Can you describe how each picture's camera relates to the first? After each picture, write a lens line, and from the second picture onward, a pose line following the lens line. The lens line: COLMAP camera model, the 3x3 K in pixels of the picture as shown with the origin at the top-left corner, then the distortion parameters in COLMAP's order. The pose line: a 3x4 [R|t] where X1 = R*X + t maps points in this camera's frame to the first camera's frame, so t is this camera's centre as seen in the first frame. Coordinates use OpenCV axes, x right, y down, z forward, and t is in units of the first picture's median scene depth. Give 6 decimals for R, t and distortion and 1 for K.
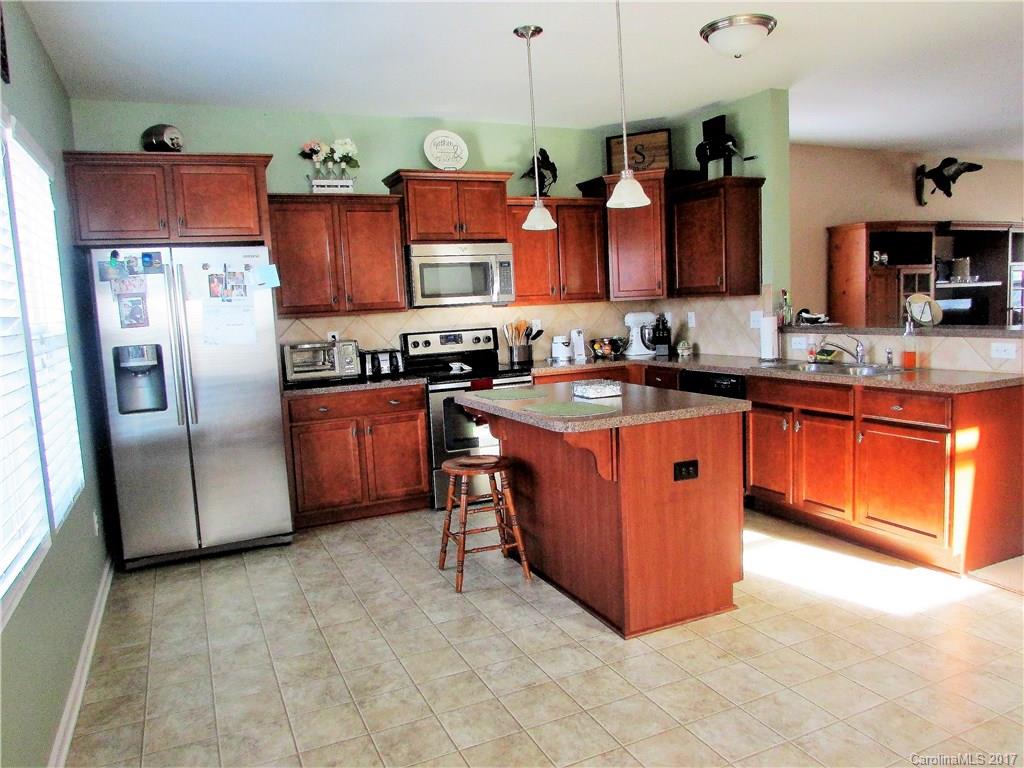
lens RADIAL K [[734.1, 0, 511.1], [0, 734.1, 385.6], [0, 0, 1]] dist [-0.031232, 0.008198]
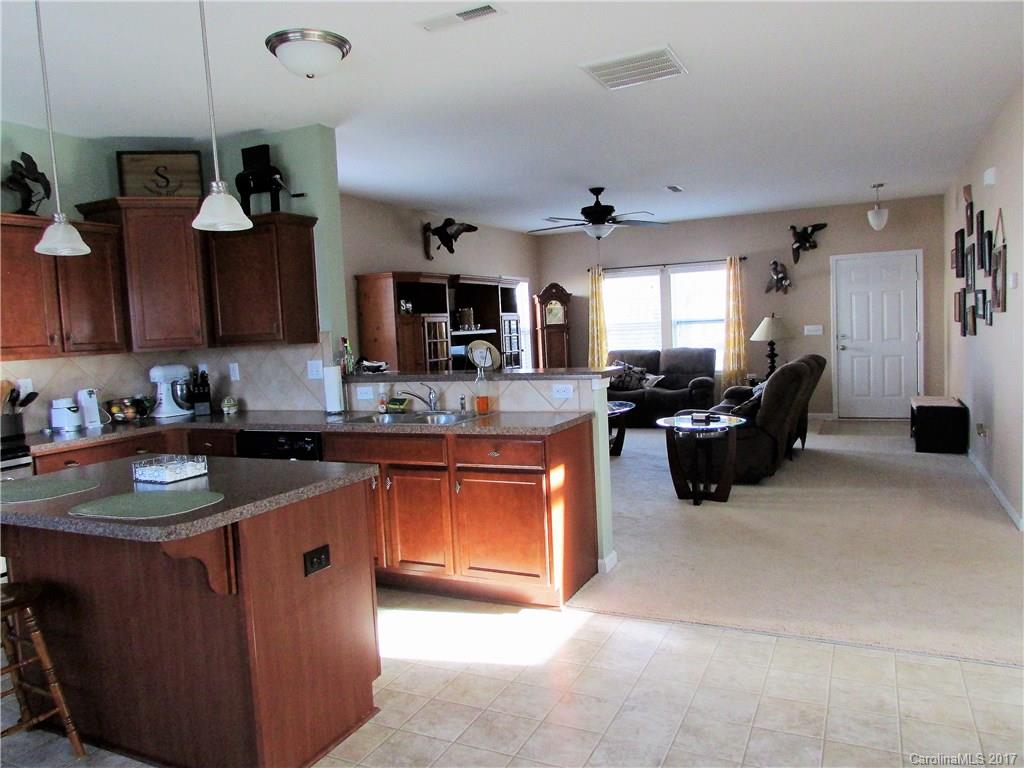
lens RADIAL K [[734.1, 0, 513.4], [0, 734.1, 382.5], [0, 0, 1]] dist [-0.031232, 0.008198]
pose [[0.770756, -0.040095, 0.635868, -0.070399], [0.084738, 0.995603, -0.039936, -0.020264], [-0.631471, 0.084663, 0.770764, 0.167399]]
